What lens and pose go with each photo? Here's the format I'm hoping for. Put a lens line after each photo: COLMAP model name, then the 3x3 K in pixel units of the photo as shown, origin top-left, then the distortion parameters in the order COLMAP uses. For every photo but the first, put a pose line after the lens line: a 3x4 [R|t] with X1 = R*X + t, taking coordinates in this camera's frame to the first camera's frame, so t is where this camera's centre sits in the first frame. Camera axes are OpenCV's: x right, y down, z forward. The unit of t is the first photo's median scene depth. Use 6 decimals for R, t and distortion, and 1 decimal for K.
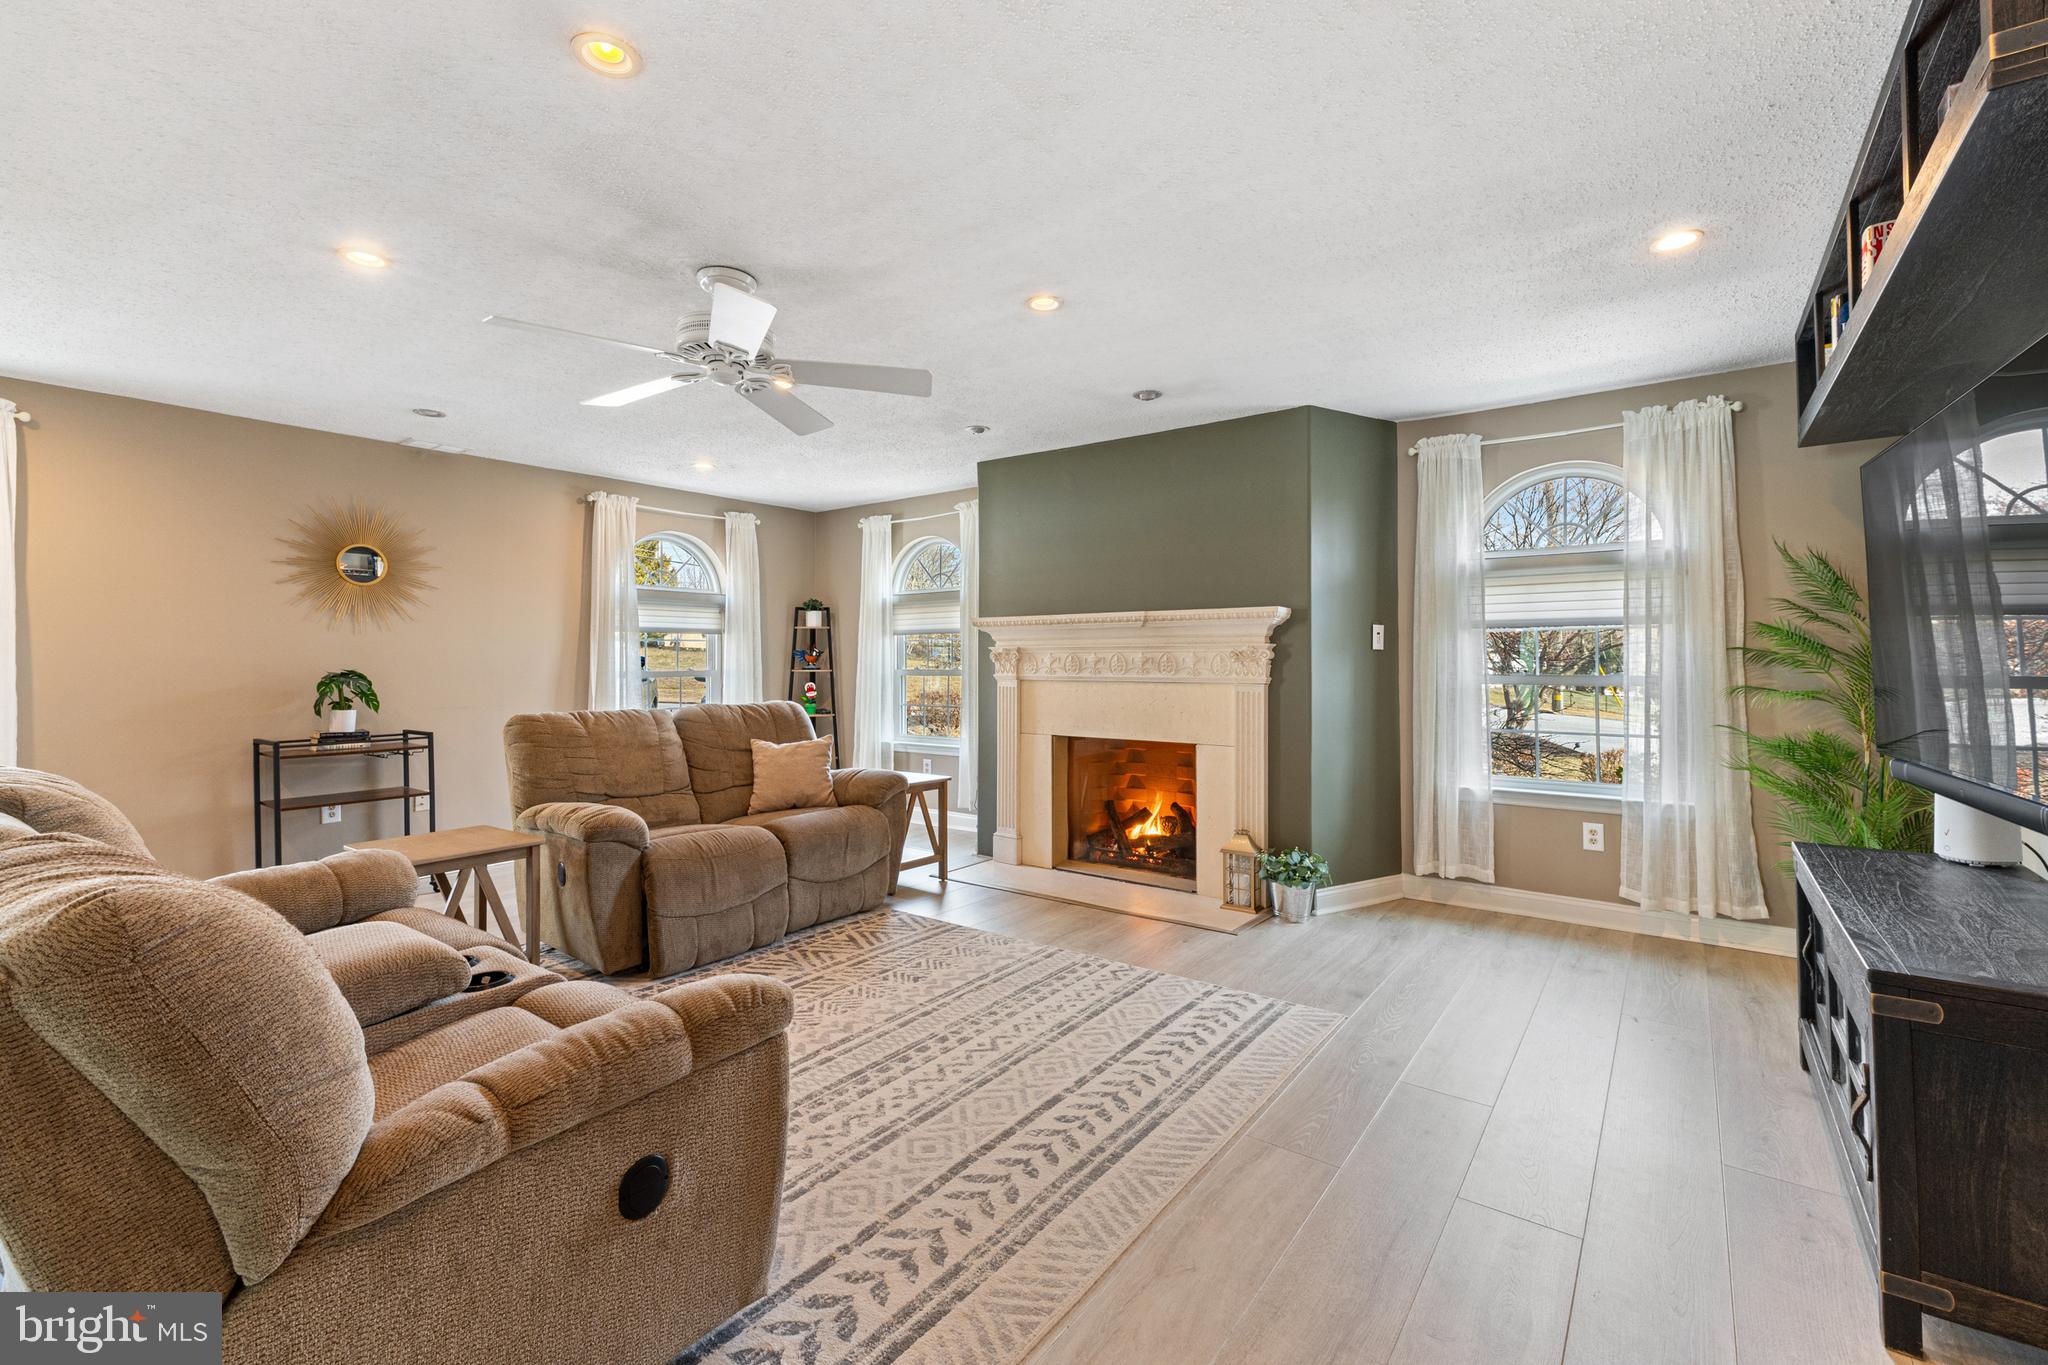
lens RADIAL K [[872.5, 0, 1040.6], [0, 872.5, 654.0], [0, 0, 1]] dist [0.003781, 0.000516]
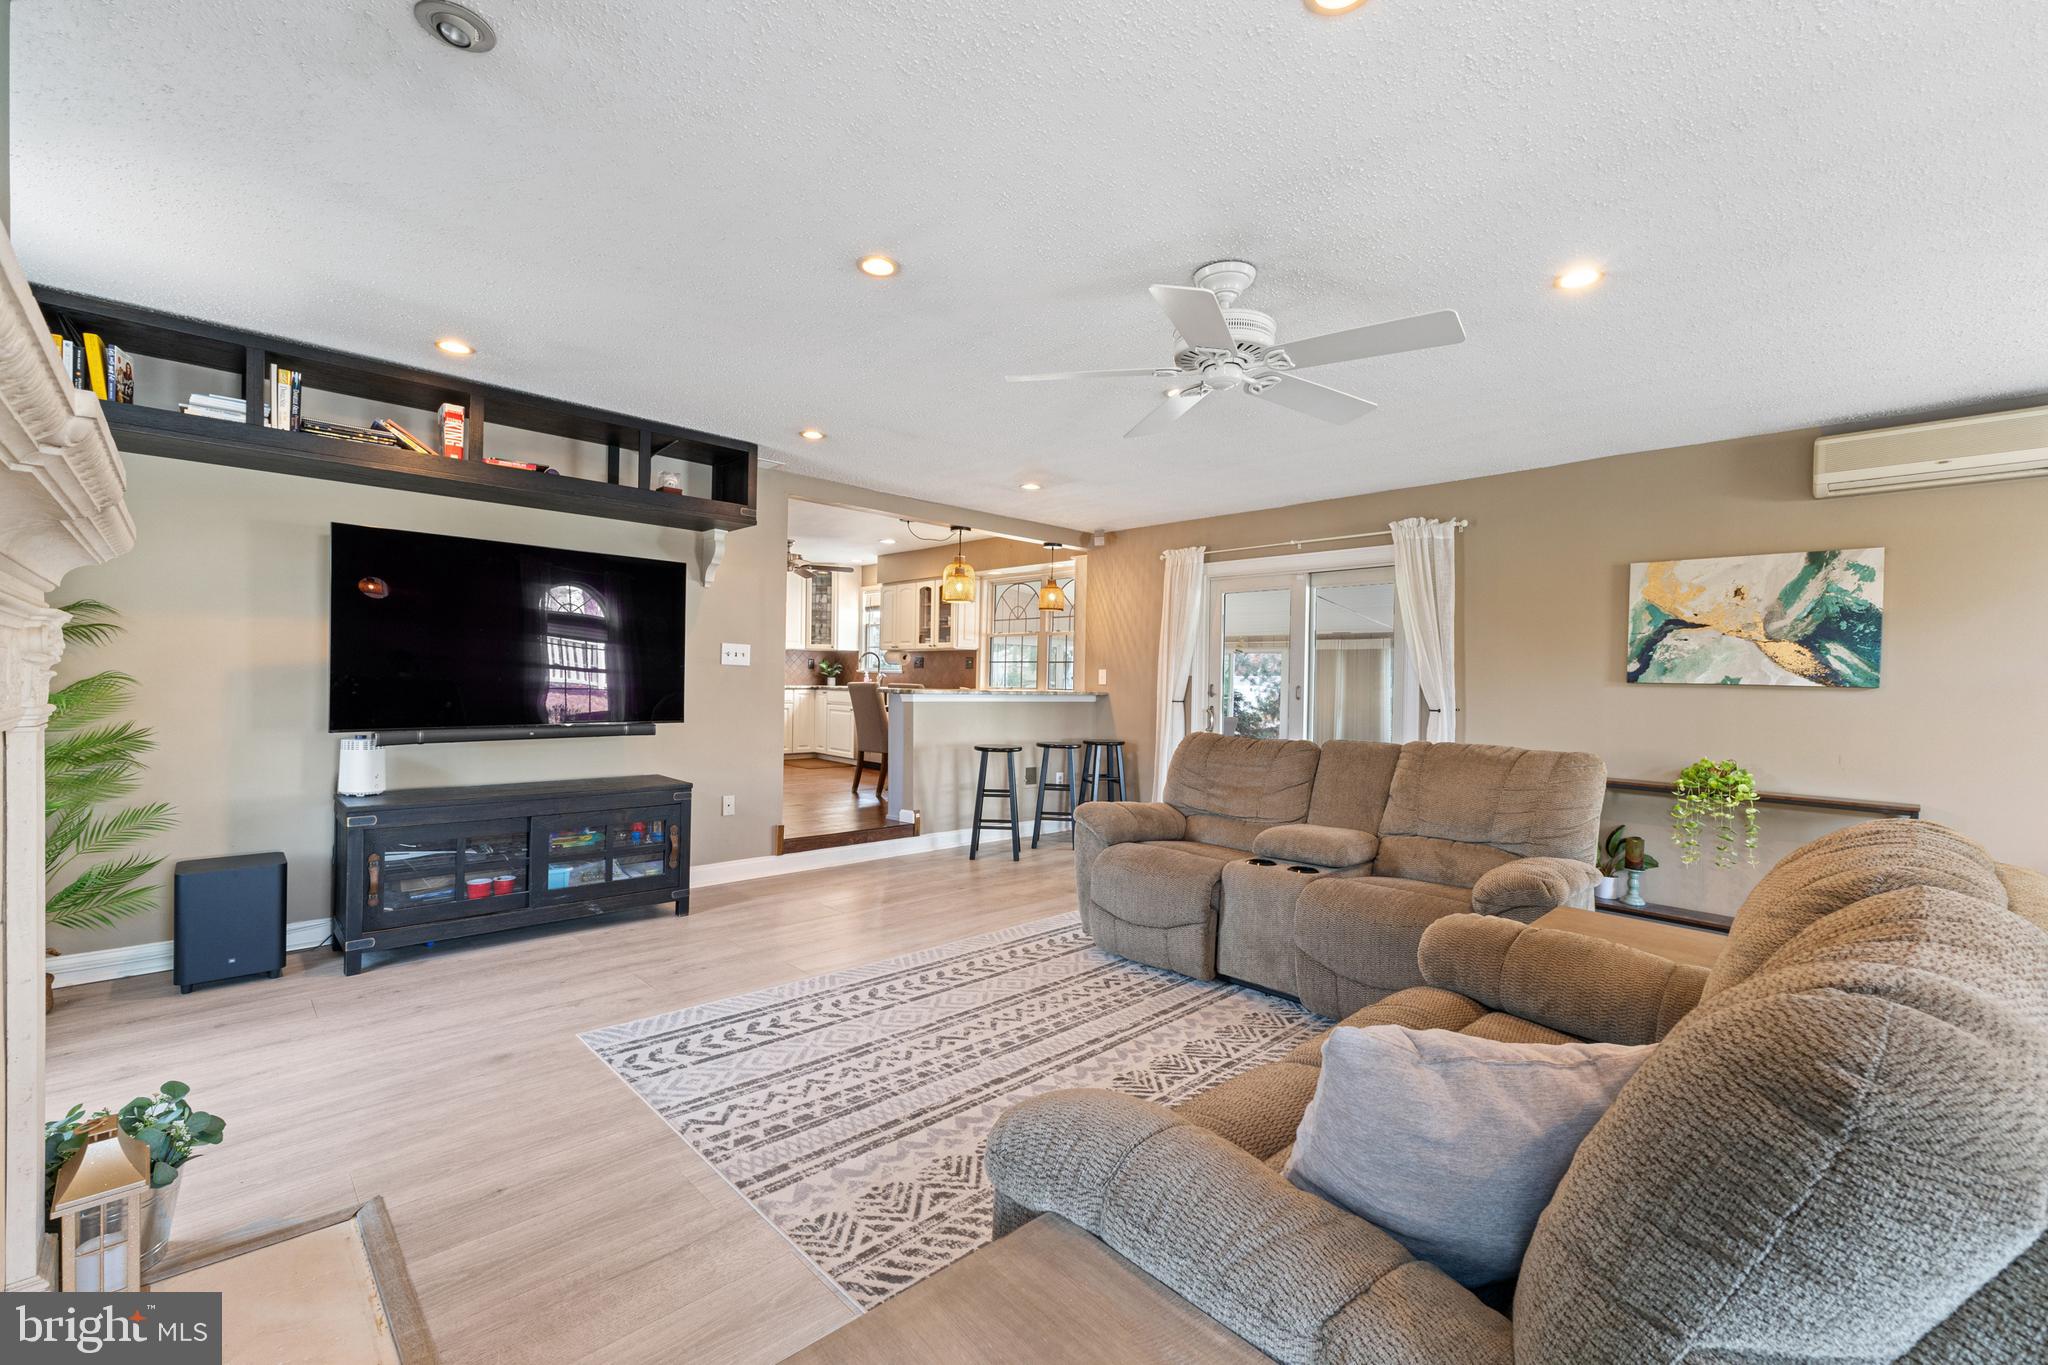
lens RADIAL K [[861.7, 0, 1024.0], [0, 861.7, 682.5], [0, 0, 1]] dist [0.003507, 0.000332]
pose [[-0.984221, -0.018798, 0.175944, -0.226903], [-0.019815, 0.999796, -0.004026, 0.011380], [-0.175832, -0.007449, -0.984392, 1.387705]]
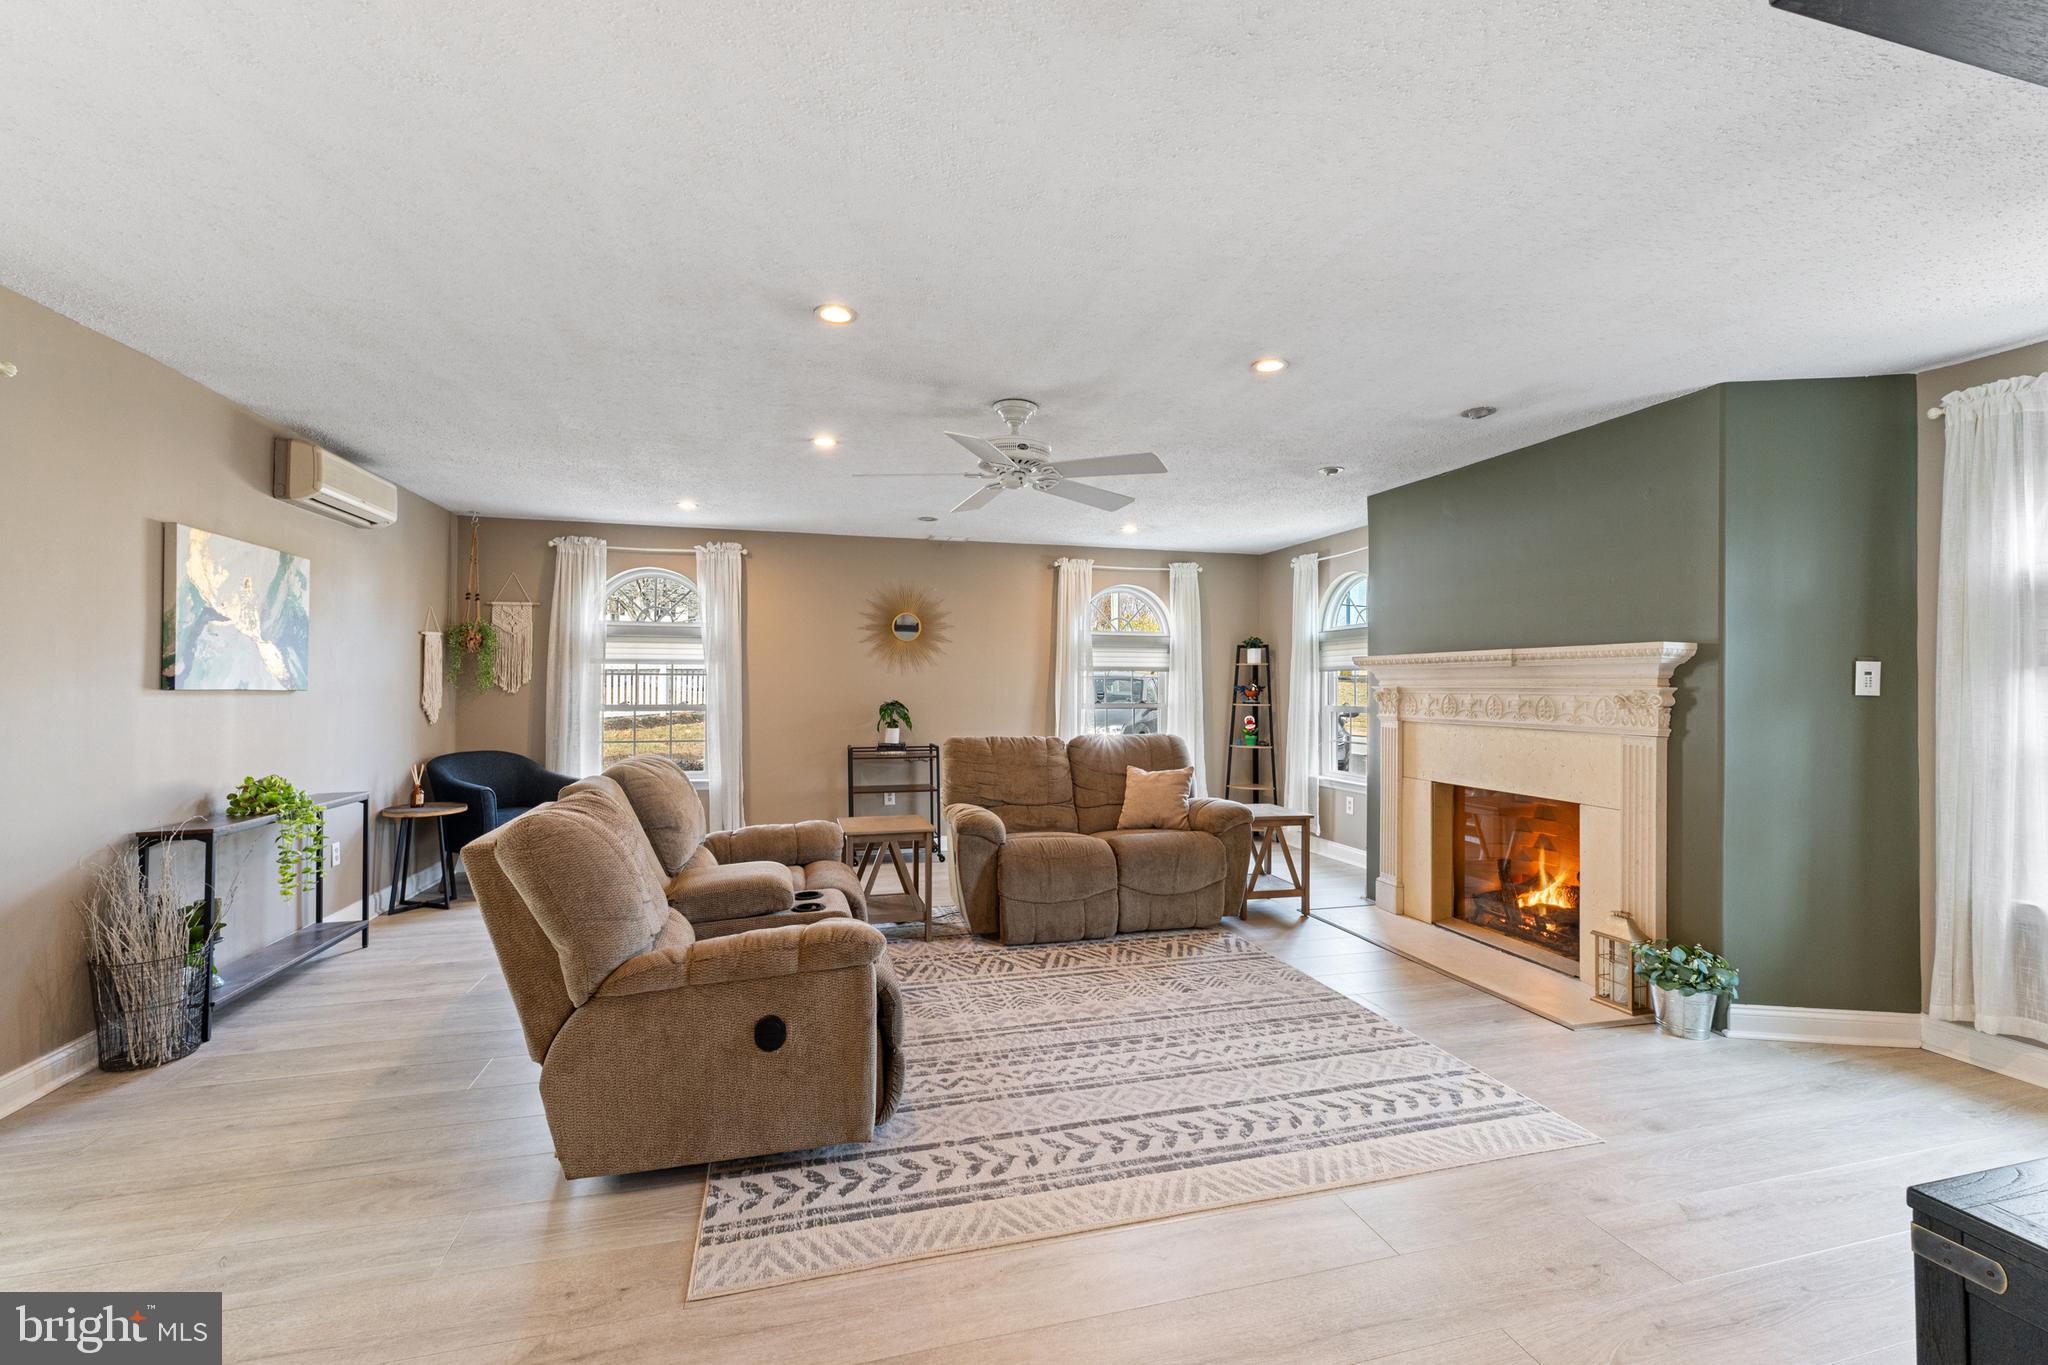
lens RADIAL K [[871.5, 0, 1037.2], [0, 871.5, 681.1], [0, 0, 1]] dist [-0.000031, 0.000154]
pose [[0.788339, 0.002295, -0.615237, 0.323627], [-0.001593, 0.999997, 0.001690, -0.019380], [0.615239, -0.000352, 0.788340, 0.005445]]
